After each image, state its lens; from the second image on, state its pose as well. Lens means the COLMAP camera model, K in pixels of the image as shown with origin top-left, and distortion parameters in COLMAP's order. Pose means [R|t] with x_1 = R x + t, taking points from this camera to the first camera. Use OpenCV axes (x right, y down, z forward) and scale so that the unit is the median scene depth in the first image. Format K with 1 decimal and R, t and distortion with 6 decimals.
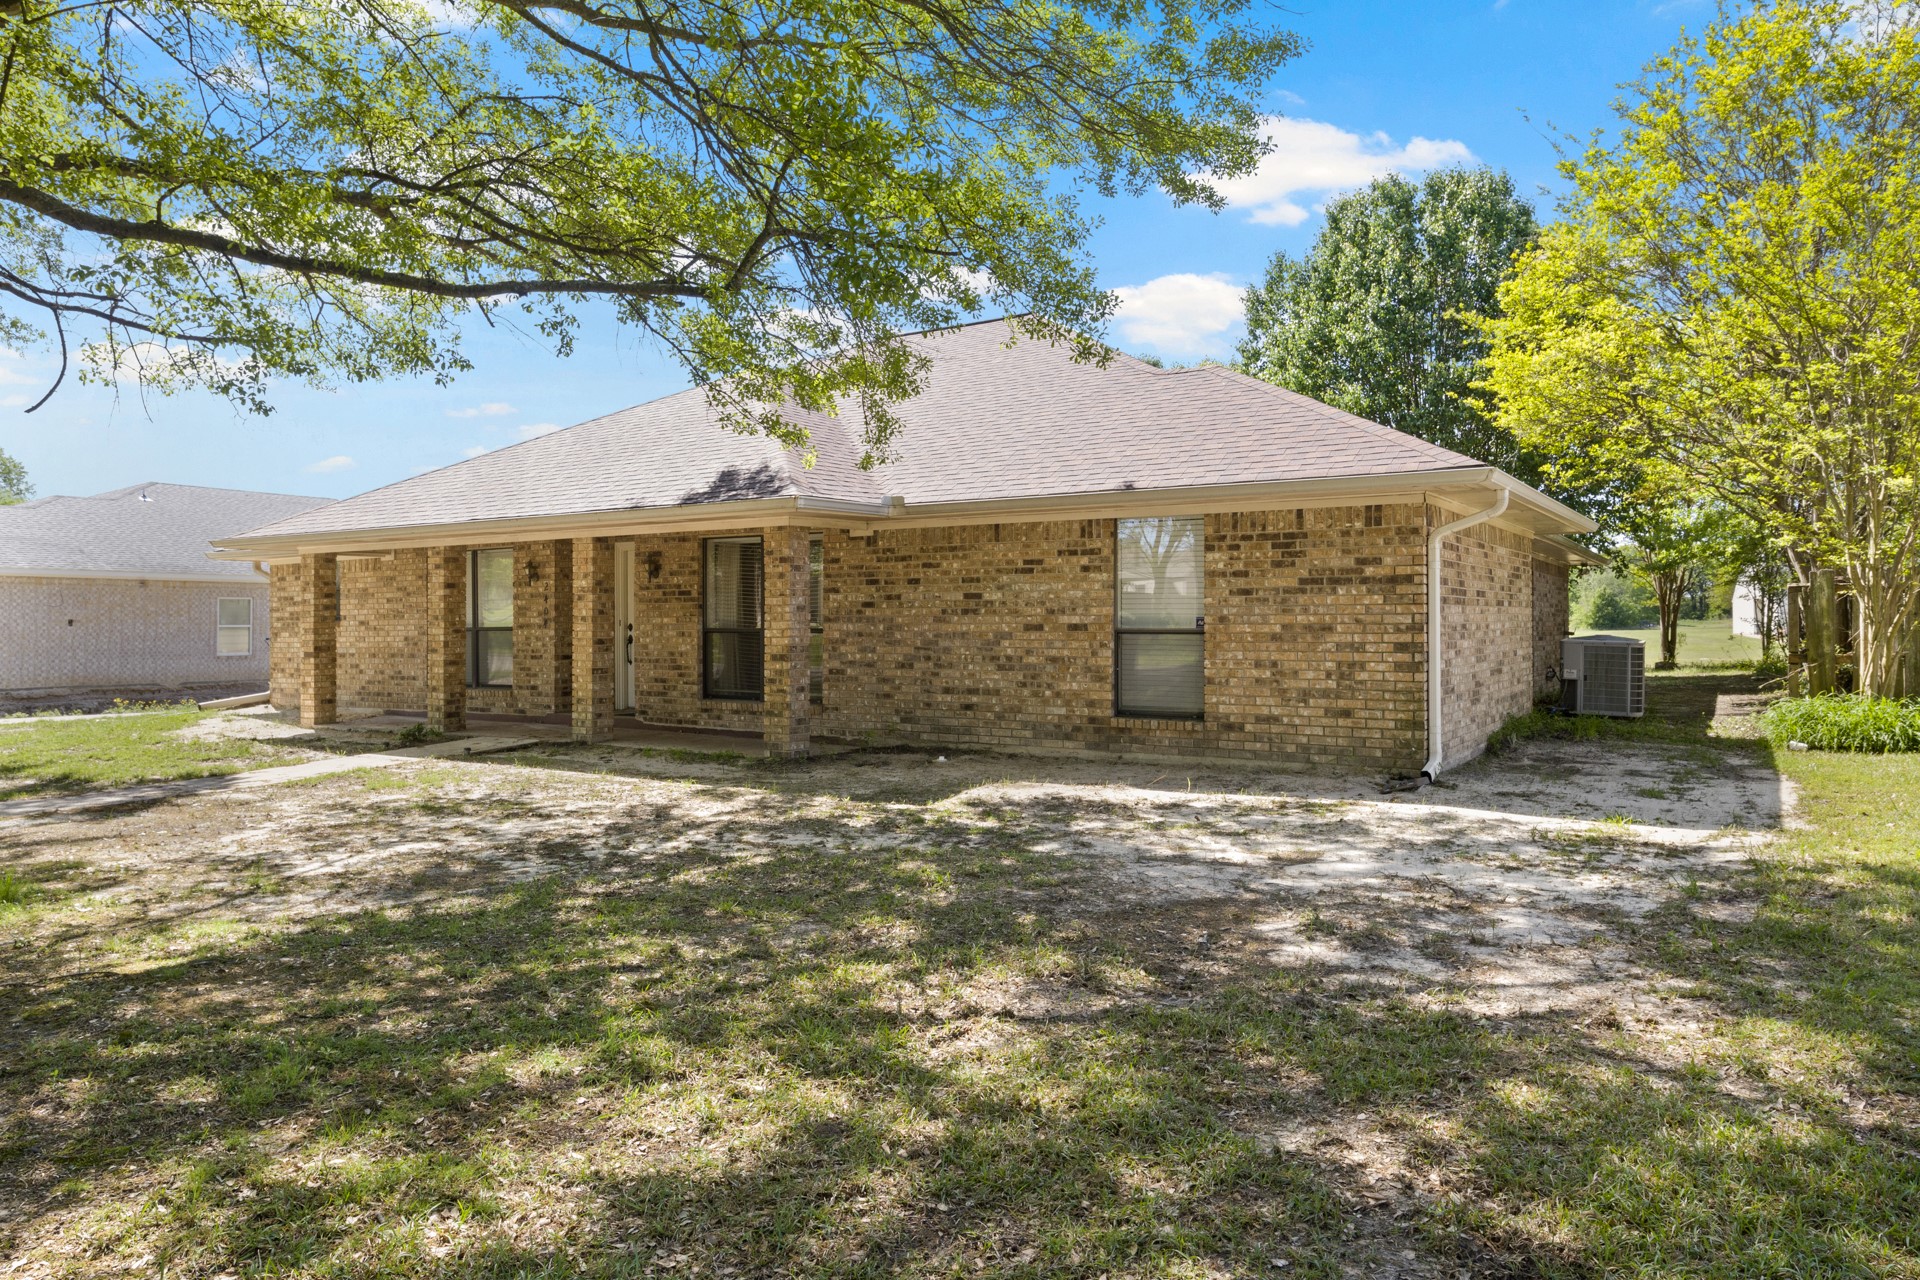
lens RADIAL K [[1247.3, 0, 958.7], [0, 1247.3, 633.8], [0, 0, 1]] dist [0.000151, 0.000123]
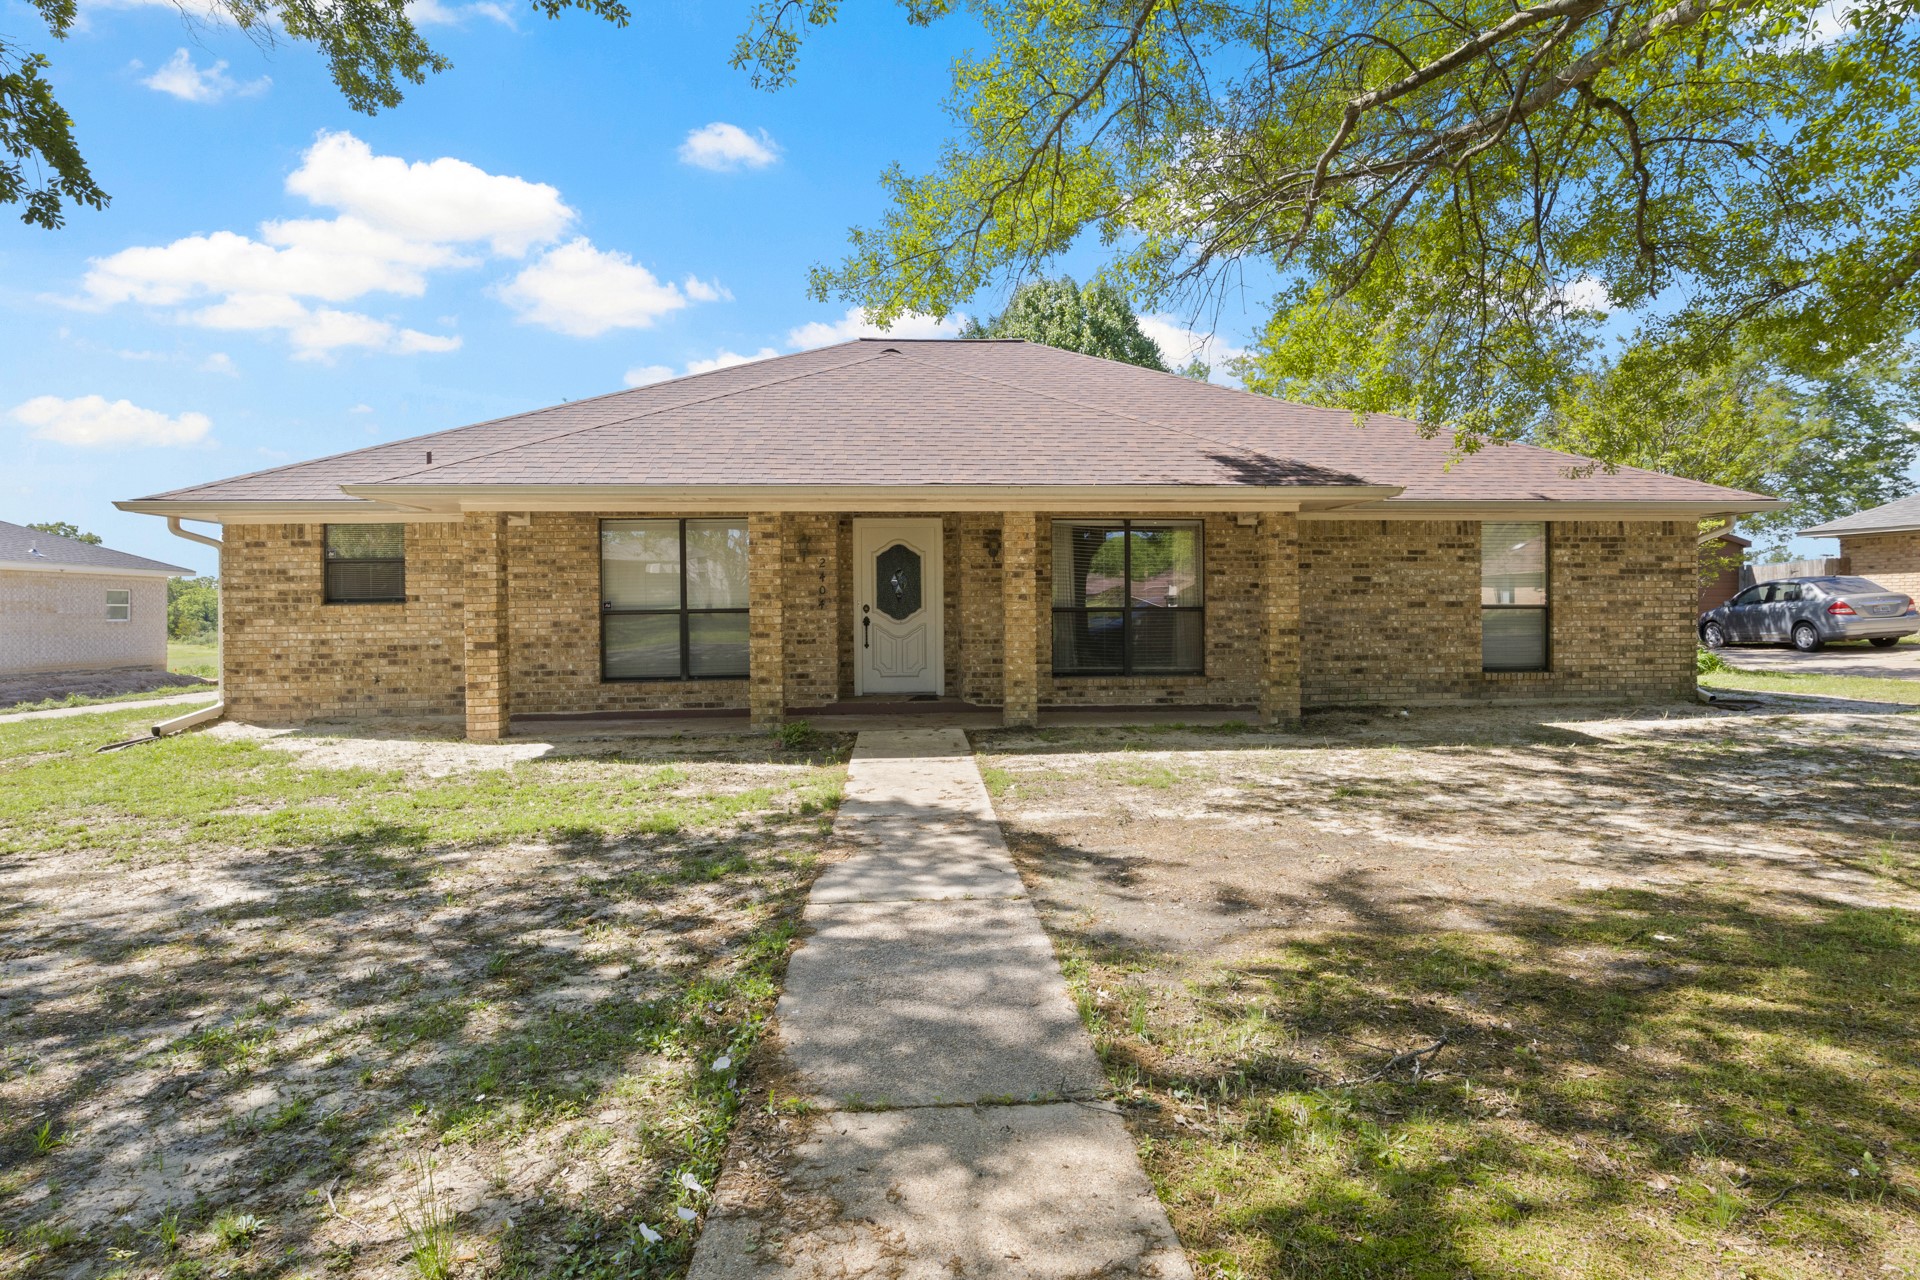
lens RADIAL K [[985.5, 0, 959.7], [0, 985.5, 630.2], [0, 0, 1]] dist [-0.004165, -0.001740]
pose [[0.795539, -0.014734, 0.605723, -0.917837], [0.010104, 0.999888, 0.011051, 0.005222], [-0.605818, -0.002671, 0.795599, 0.498775]]
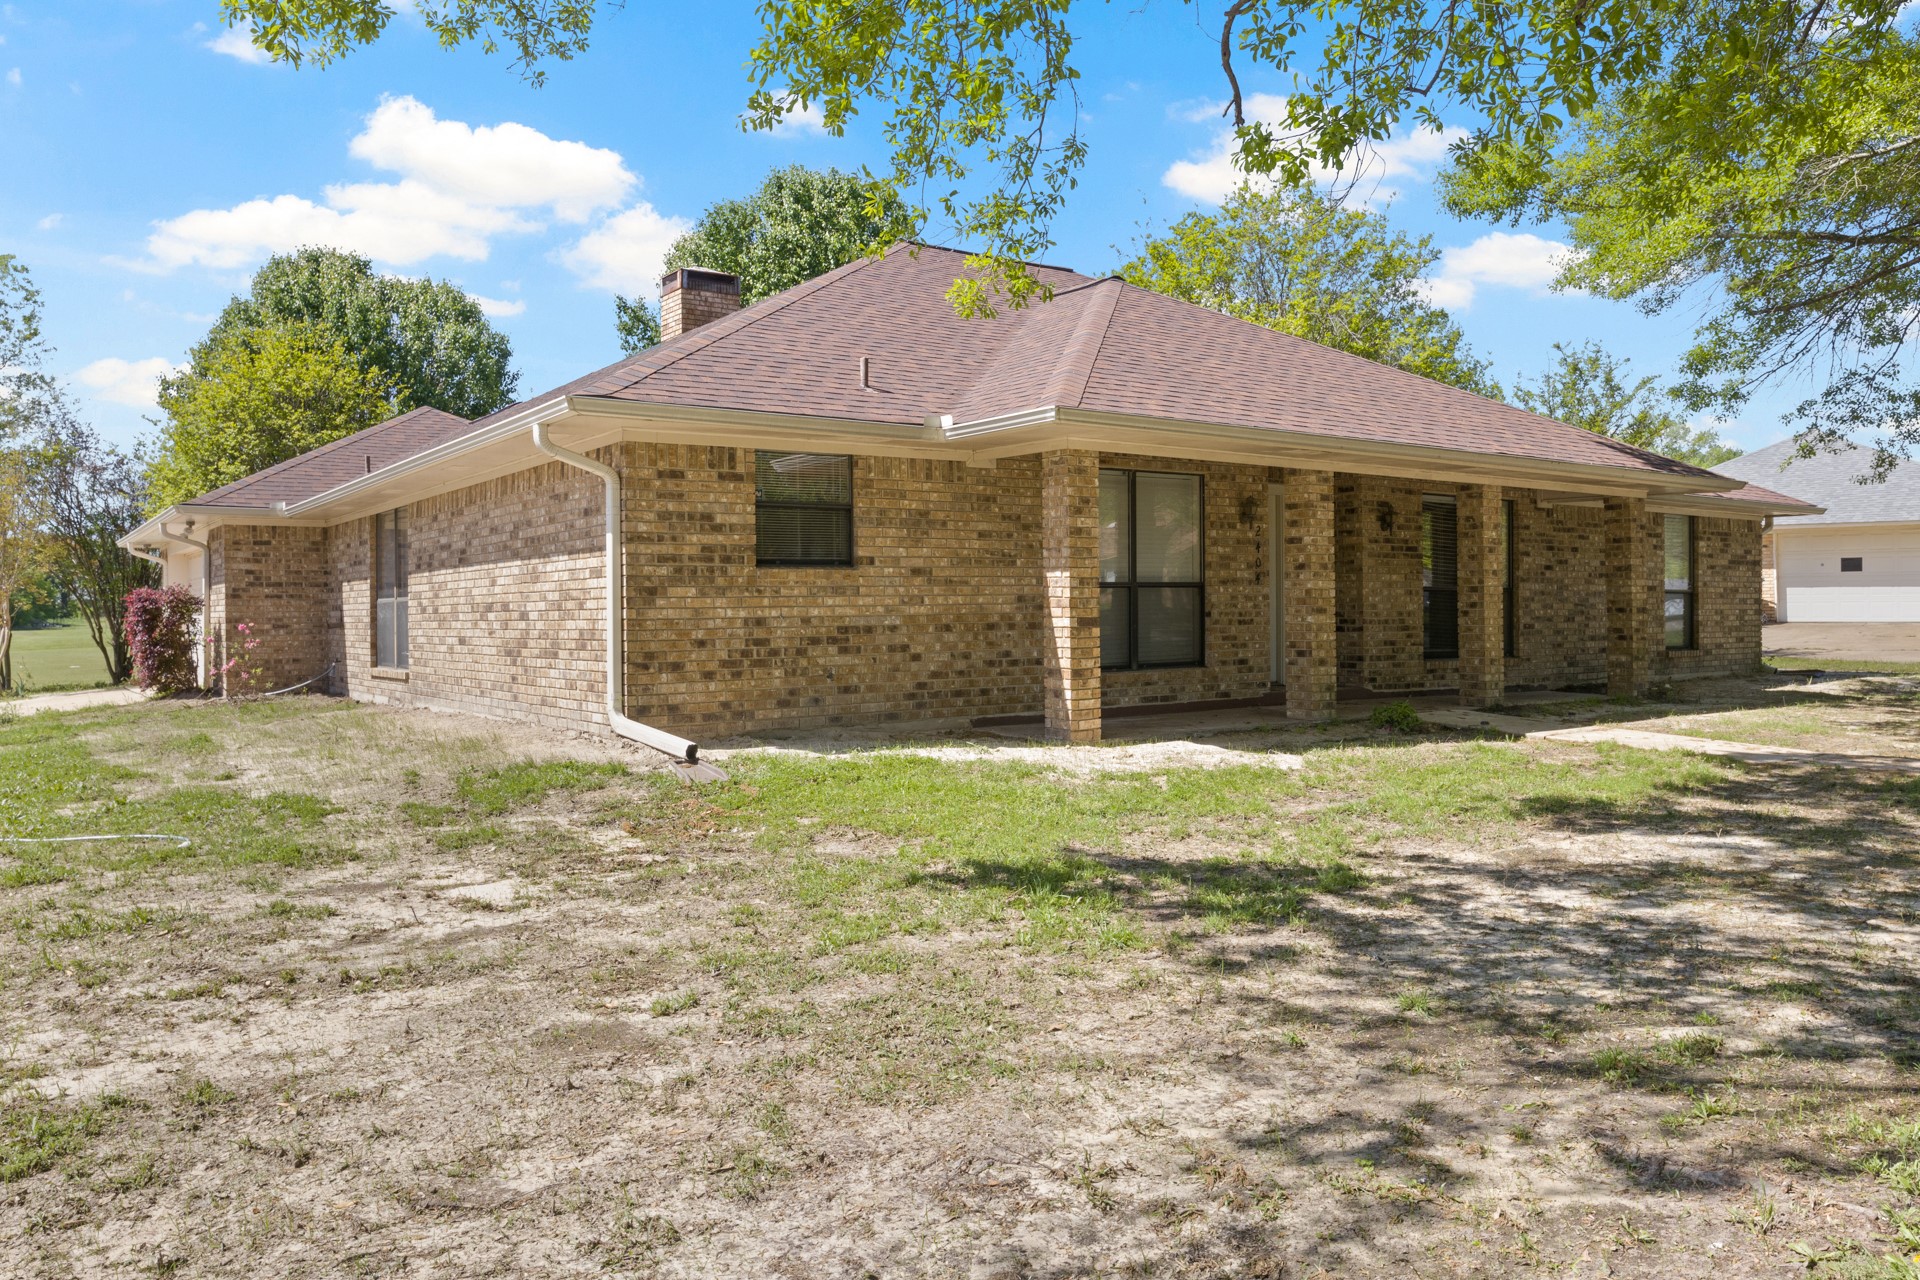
lens RADIAL K [[1369.3, 0, 958.8], [0, 1369.3, 639.0], [0, 0, 1]] dist [-0.015800, -0.002636]
pose [[0.368933, -0.016166, 0.929315, -1.607831], [0.012830, 0.999842, 0.012299, 0.022562], [-0.929367, 0.007386, 0.369082, 1.150807]]
